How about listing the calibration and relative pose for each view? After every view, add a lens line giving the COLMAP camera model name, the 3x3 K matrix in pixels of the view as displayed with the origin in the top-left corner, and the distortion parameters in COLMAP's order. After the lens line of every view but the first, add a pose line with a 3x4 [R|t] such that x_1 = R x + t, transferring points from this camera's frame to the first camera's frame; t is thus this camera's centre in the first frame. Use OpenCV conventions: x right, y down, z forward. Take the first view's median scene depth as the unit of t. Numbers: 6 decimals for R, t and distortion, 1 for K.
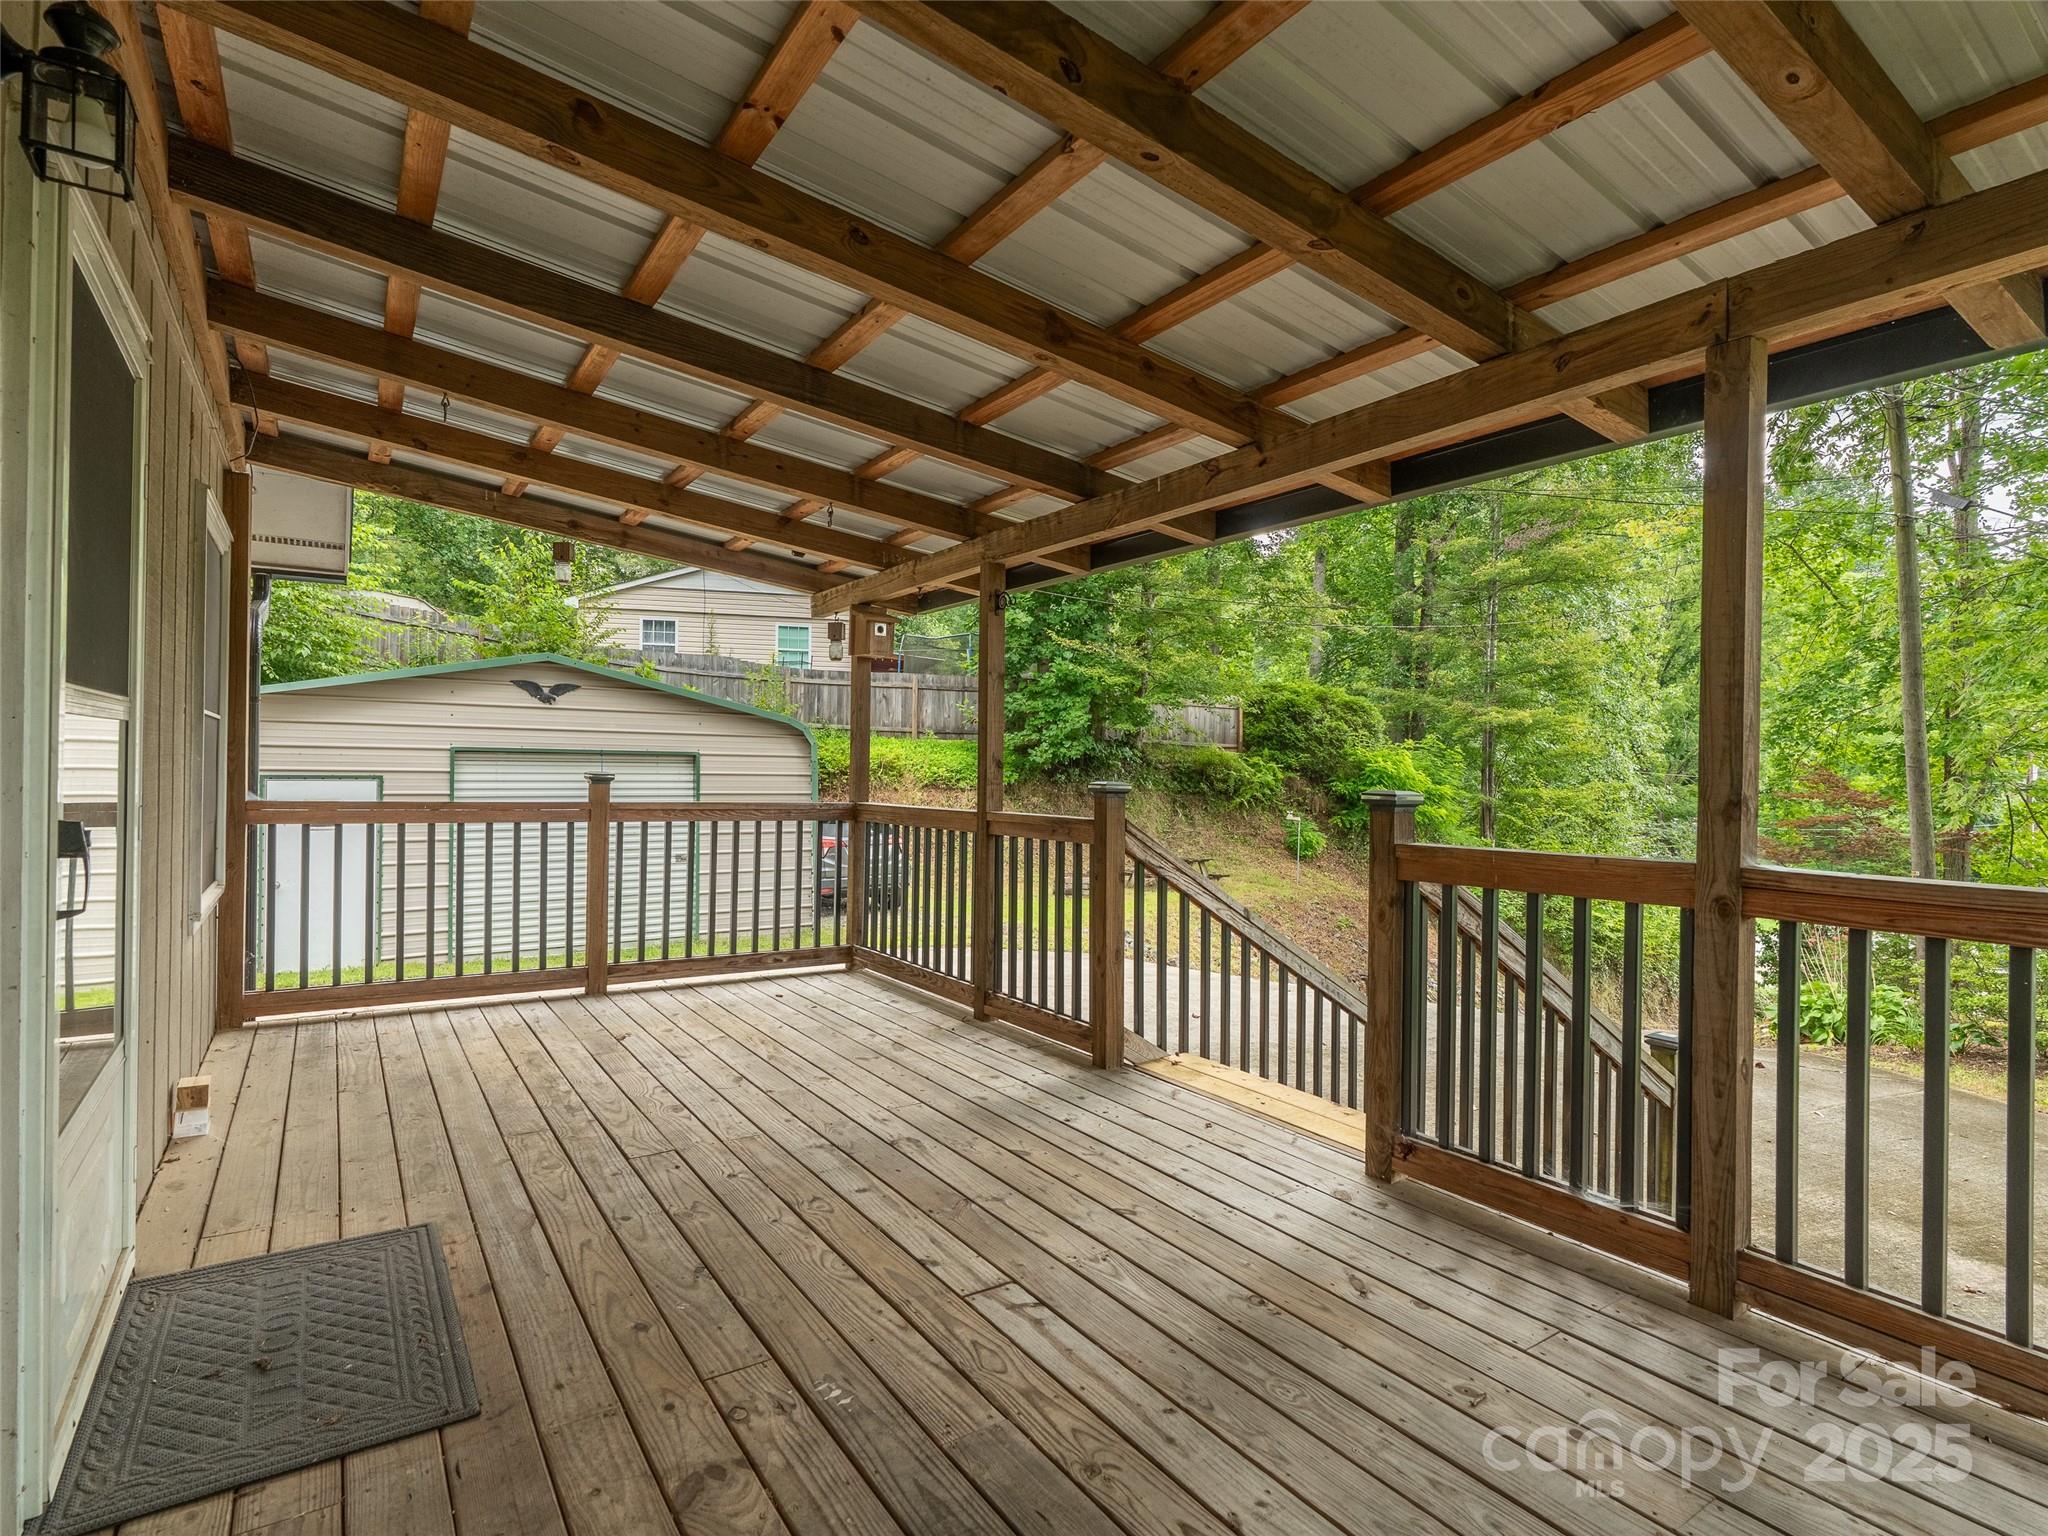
lens RADIAL K [[1042.9, 0, 1024.0], [0, 1042.9, 768.0], [0, 0, 1]] dist [0.003304, 0.000484]
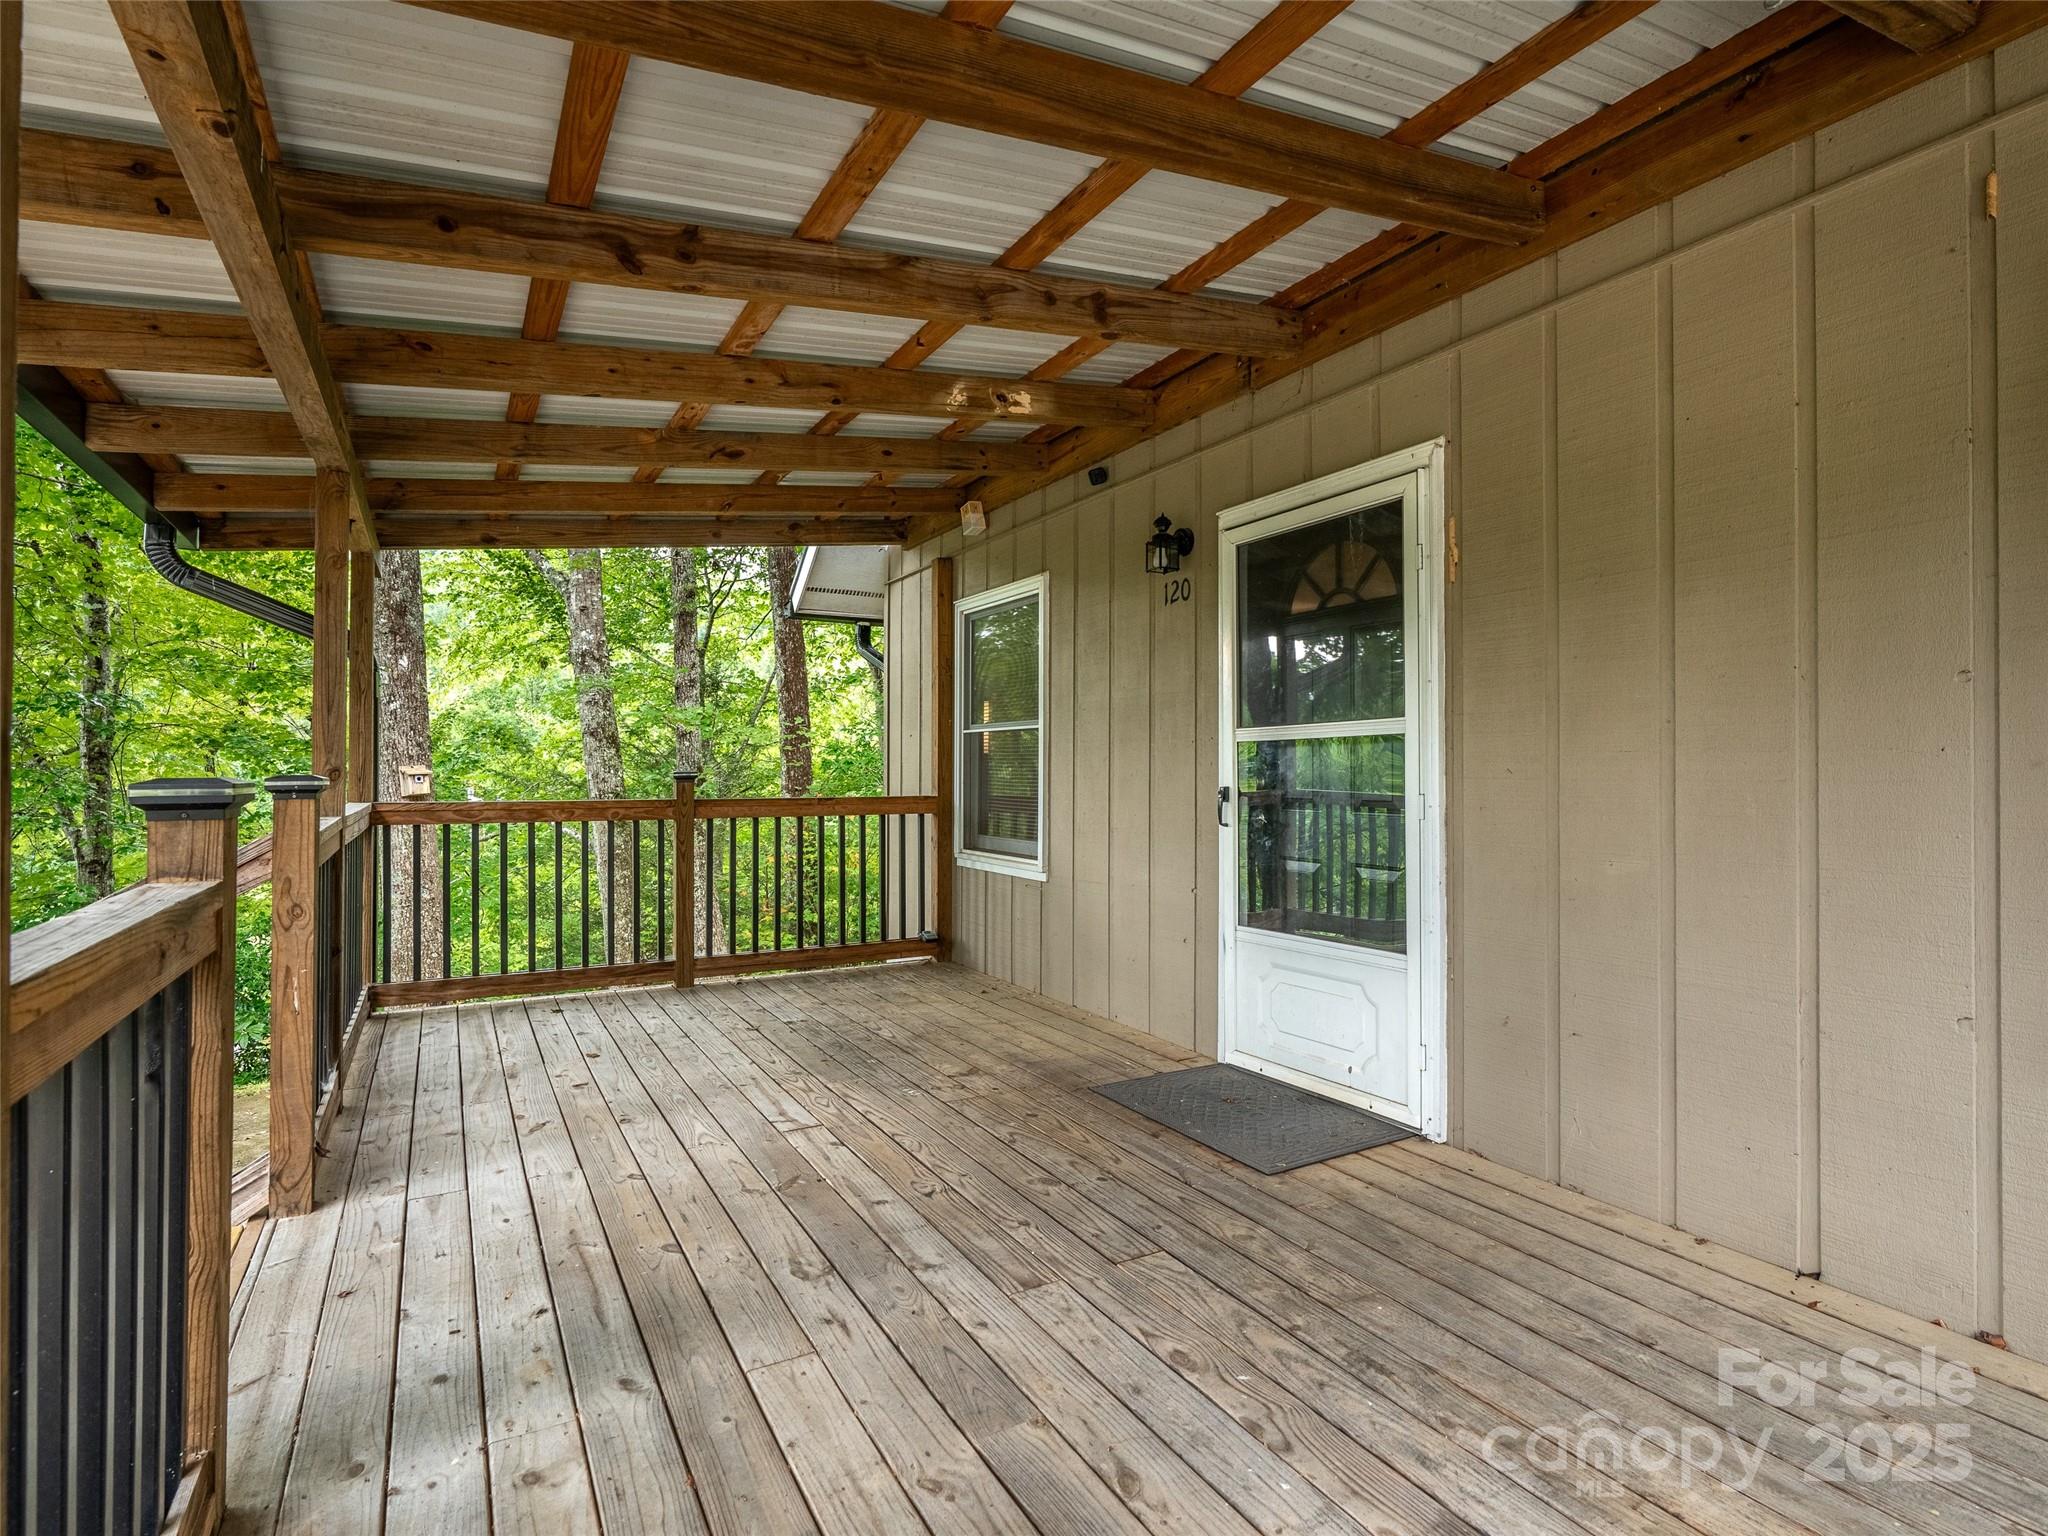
lens RADIAL K [[1042.9, 0, 1024.0], [0, 1042.9, 768.0], [0, 0, 1]] dist [0.003304, 0.000484]
pose [[-0.997007, -0.012734, 0.076251, -0.373332], [-0.012866, 0.999916, -0.001239, 0.009424], [-0.076229, -0.002216, -0.997088, 2.053413]]
